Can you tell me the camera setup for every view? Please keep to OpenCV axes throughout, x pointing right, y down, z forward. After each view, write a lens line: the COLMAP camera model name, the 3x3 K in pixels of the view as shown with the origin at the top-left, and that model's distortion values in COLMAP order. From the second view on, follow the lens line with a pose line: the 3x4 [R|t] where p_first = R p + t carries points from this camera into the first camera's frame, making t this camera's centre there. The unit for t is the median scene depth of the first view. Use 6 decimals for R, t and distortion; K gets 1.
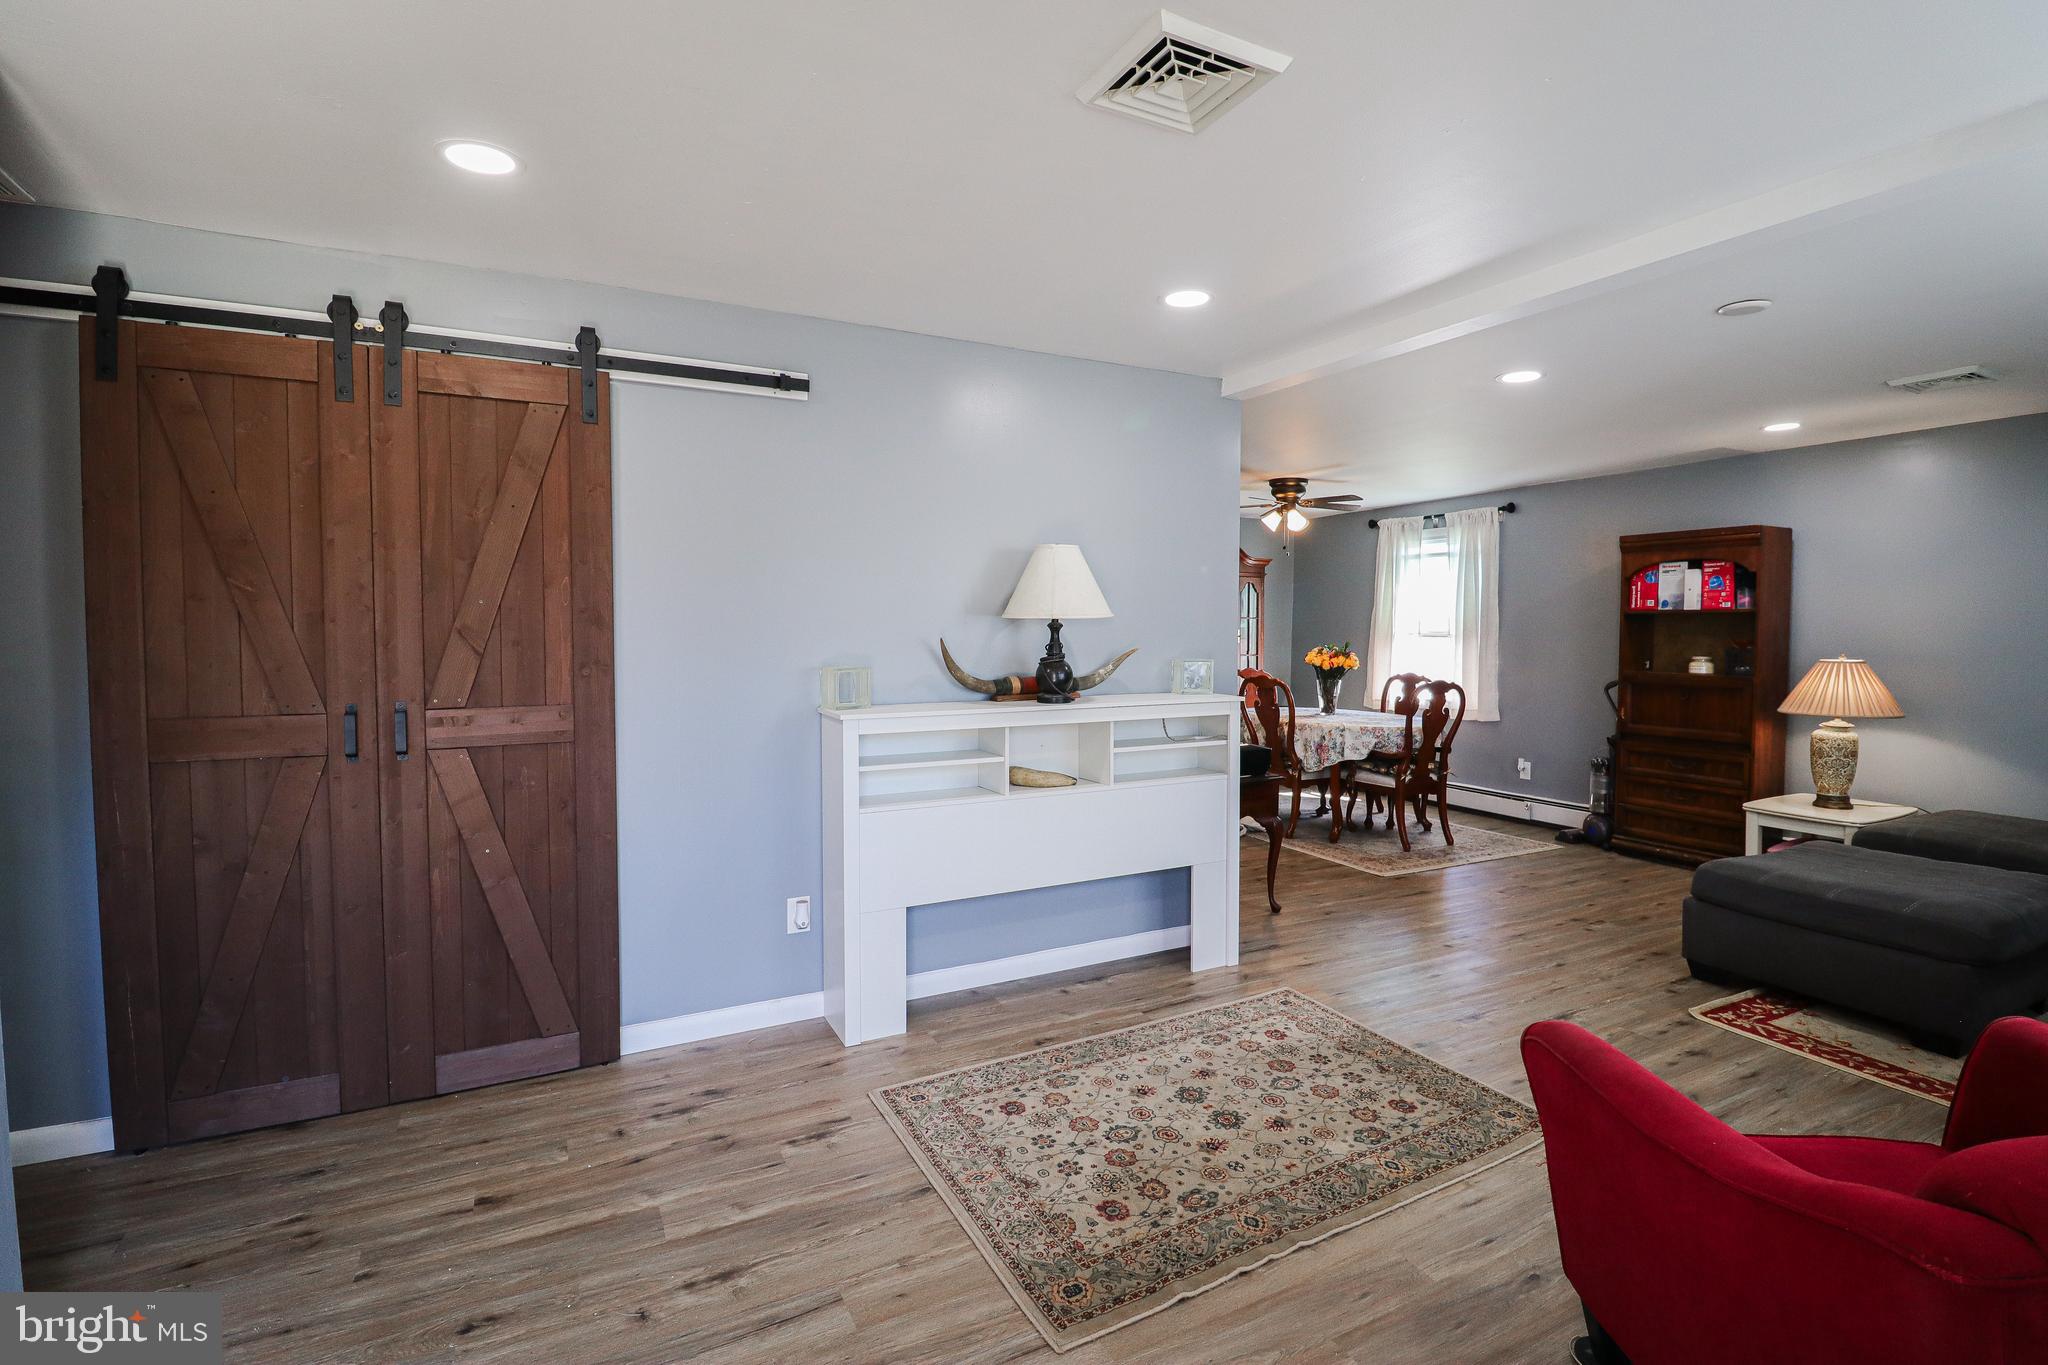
lens RADIAL K [[945.1, 0, 1042.7], [0, 945.1, 661.6], [0, 0, 1]] dist [0.002395, -0.016398]
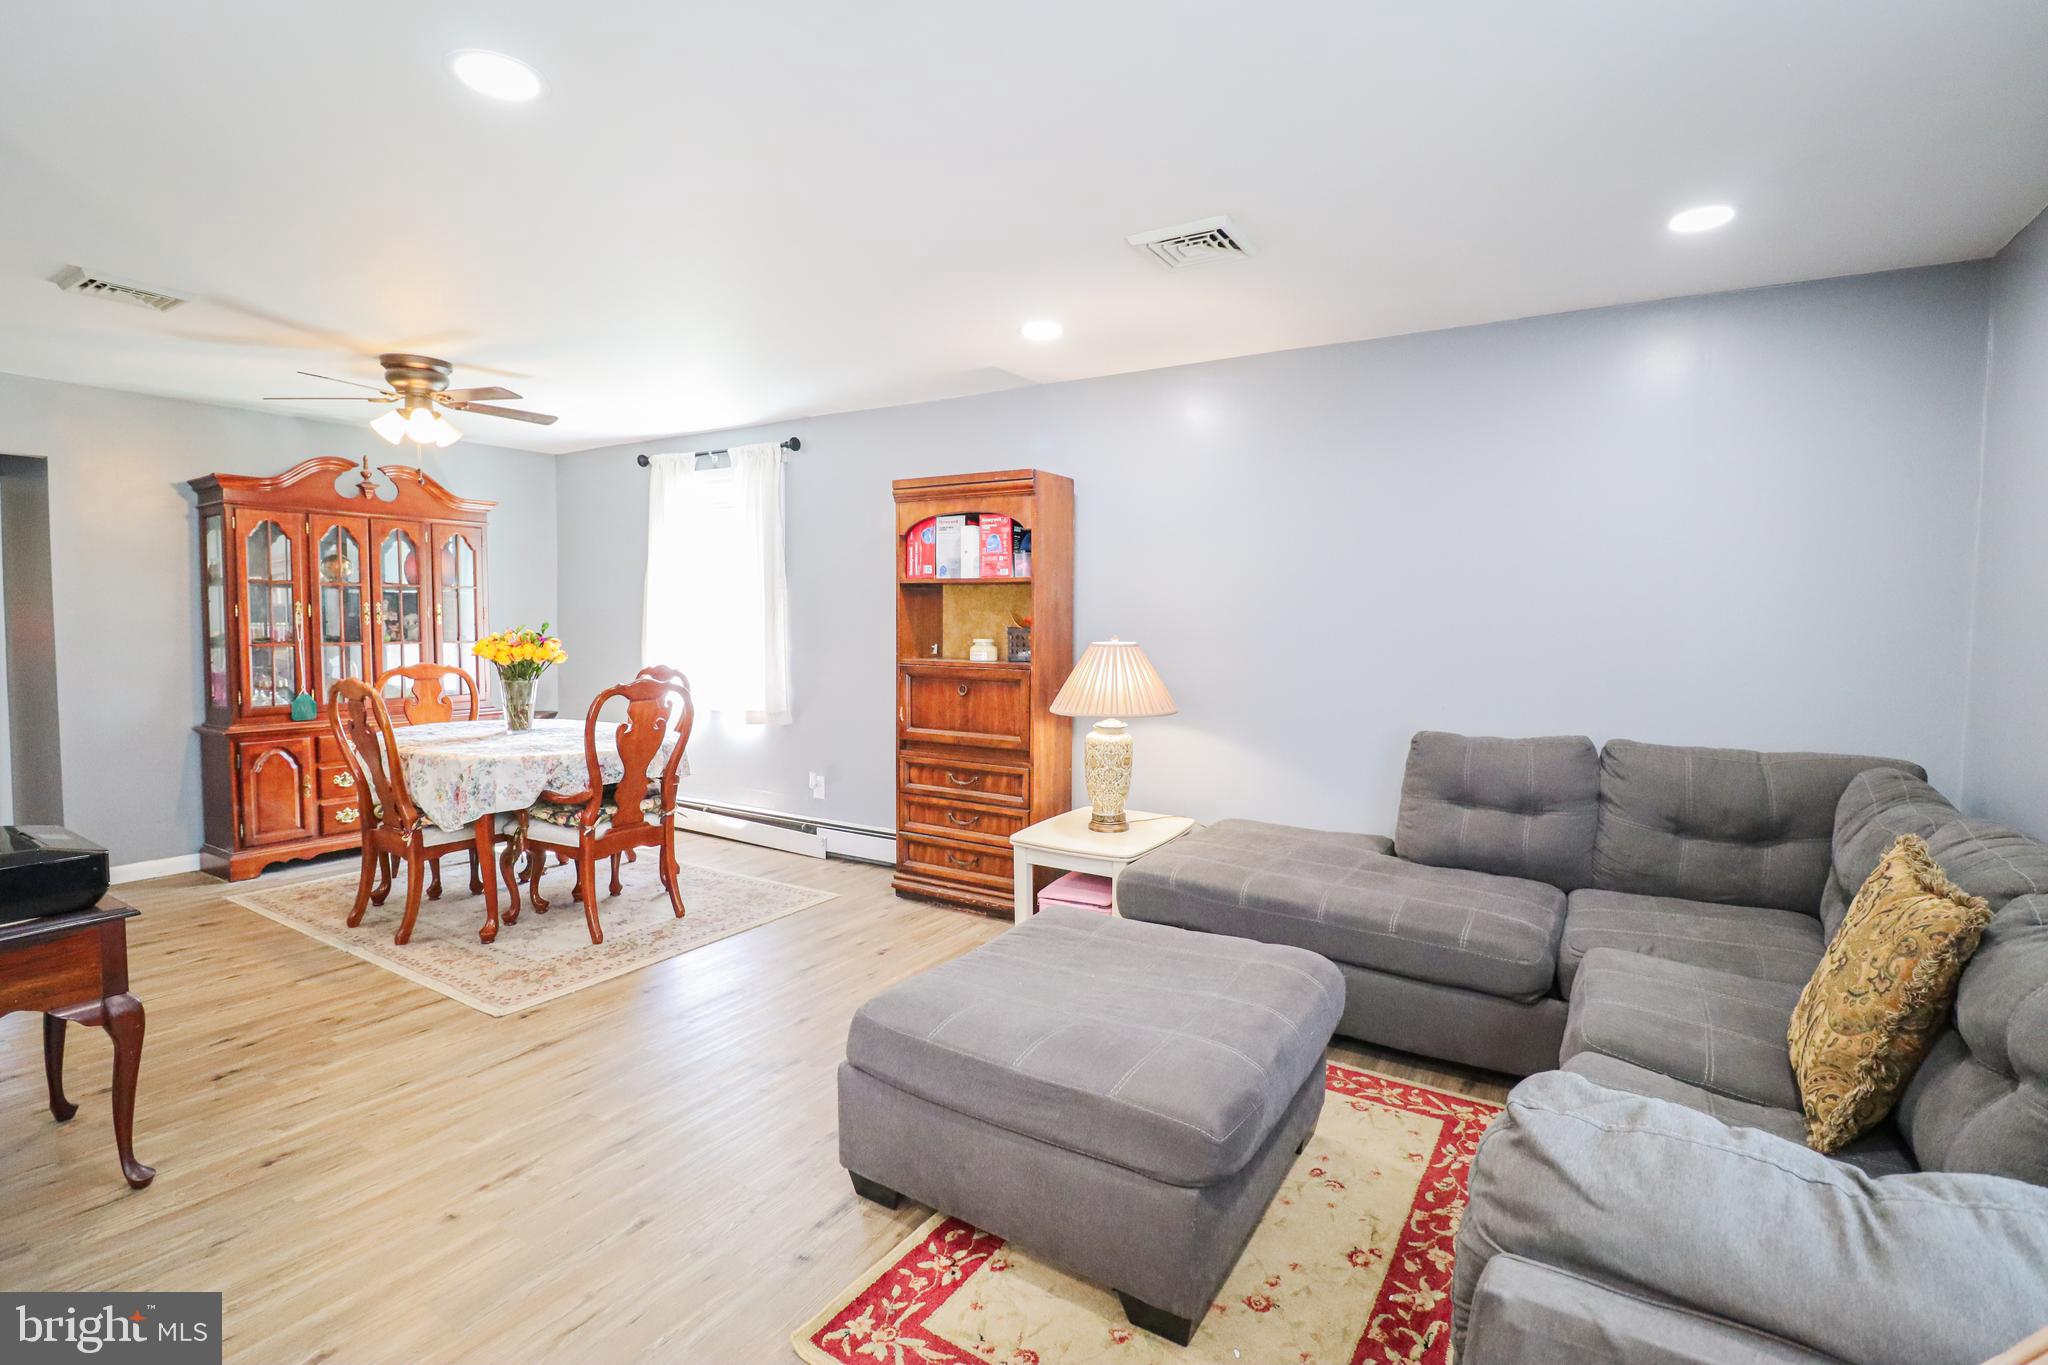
lens RADIAL K [[945.1, 0, 1042.7], [0, 945.1, 661.6], [0, 0, 1]] dist [0.002395, -0.016398]
pose [[0.857617, -0.026701, 0.513595, 0.393677], [0.015041, 0.999526, 0.026848, -0.007945], [-0.514069, -0.015301, 0.857612, 0.351875]]
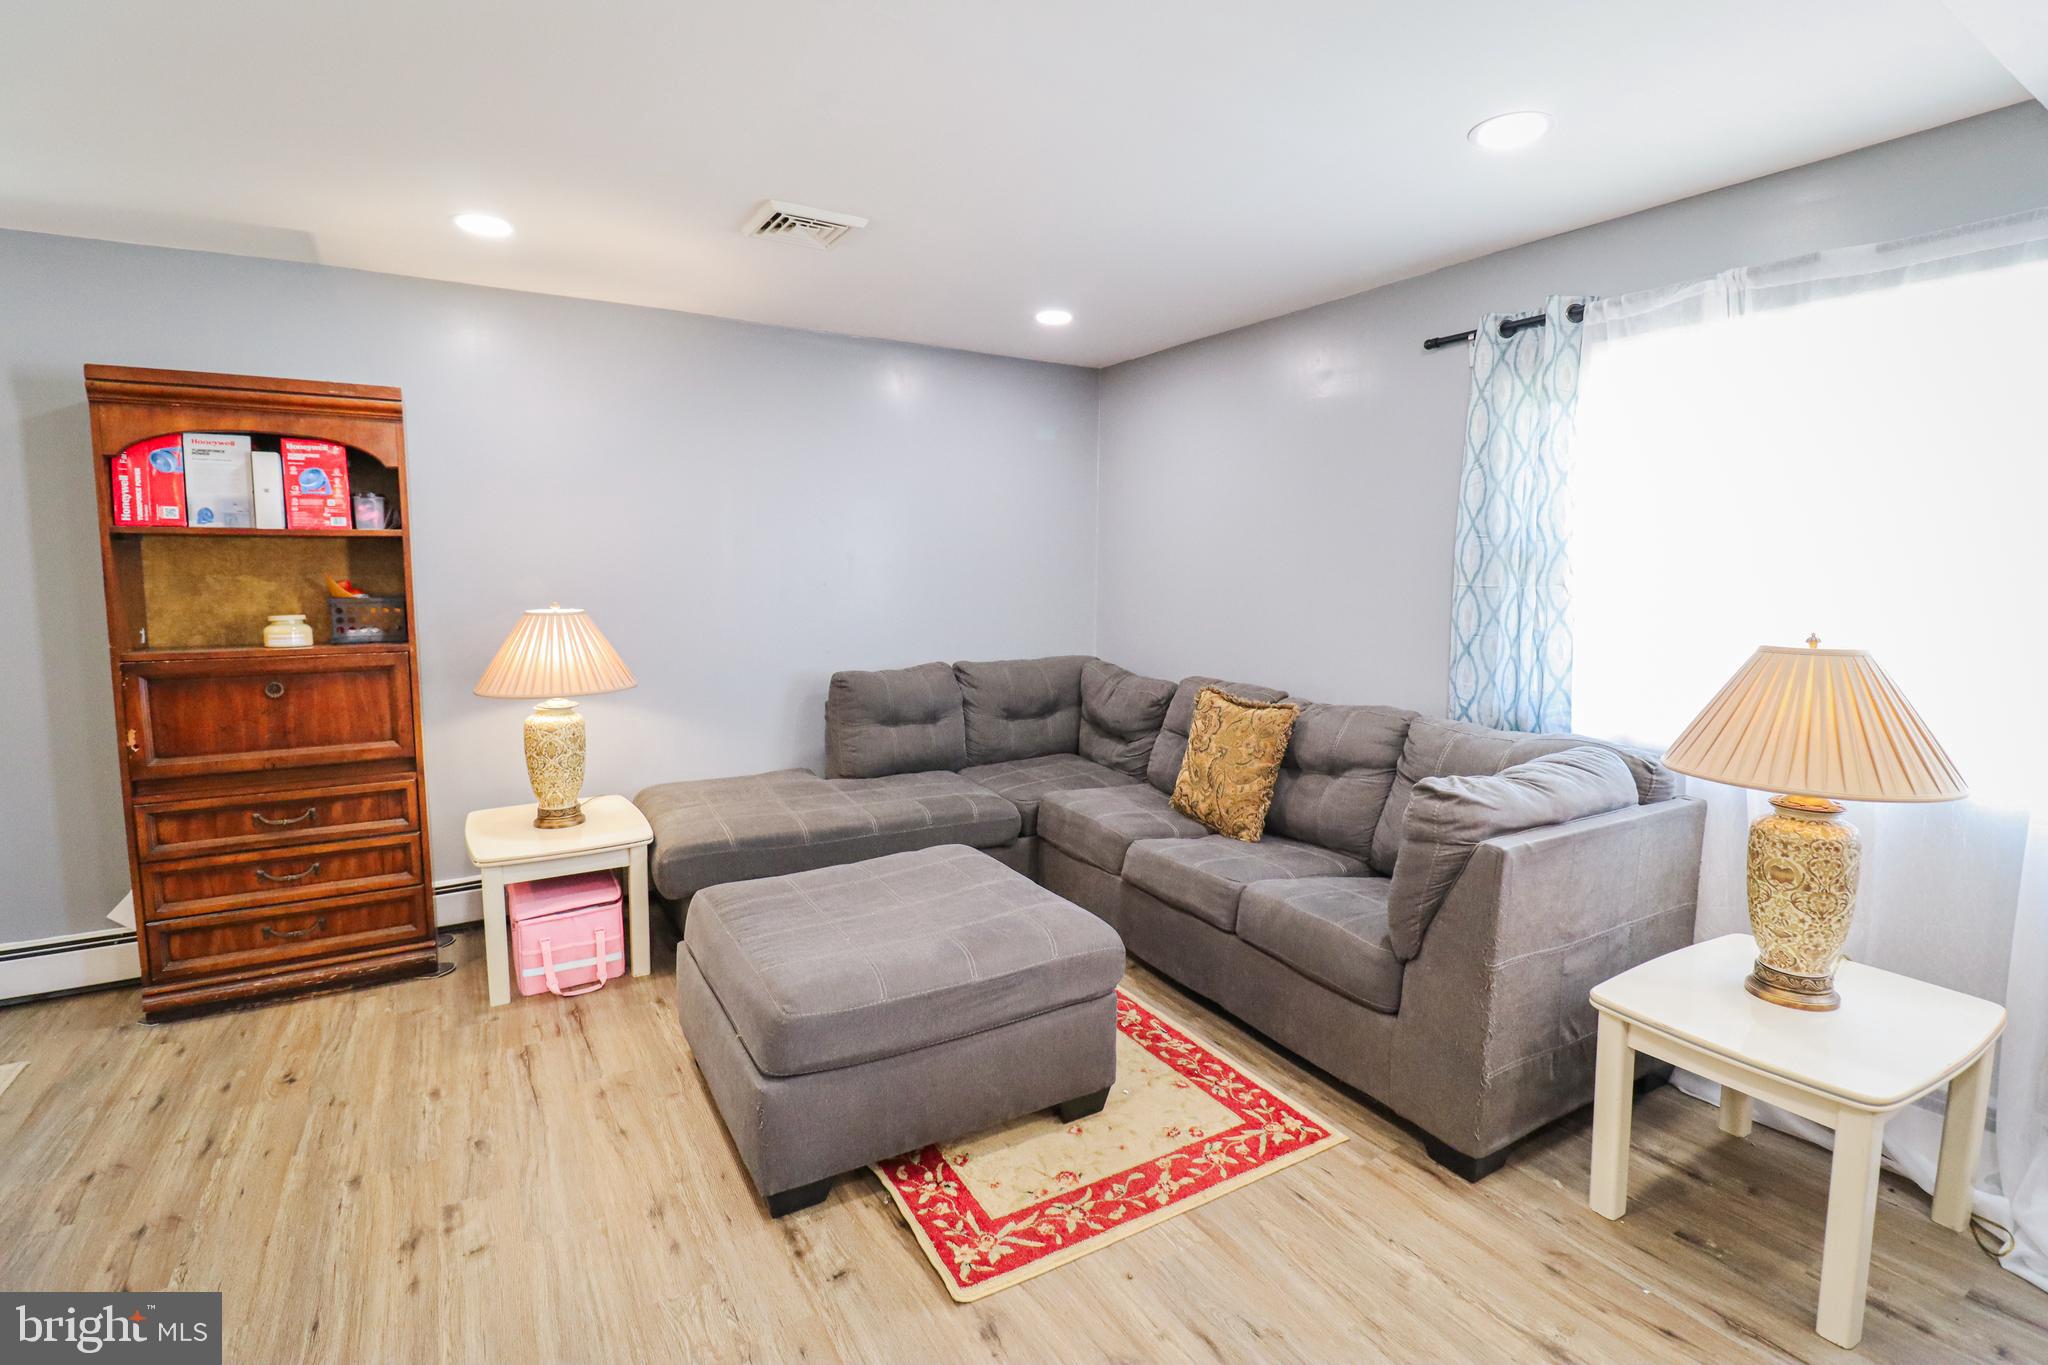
lens RADIAL K [[945.1, 0, 1042.7], [0, 945.1, 661.6], [0, 0, 1]] dist [0.002395, -0.016398]
pose [[-0.068189, -0.102158, 0.992428, 0.141400], [0.032423, 0.993991, 0.104547, -0.024925], [-0.997145, 0.039306, -0.064467, 0.693225]]
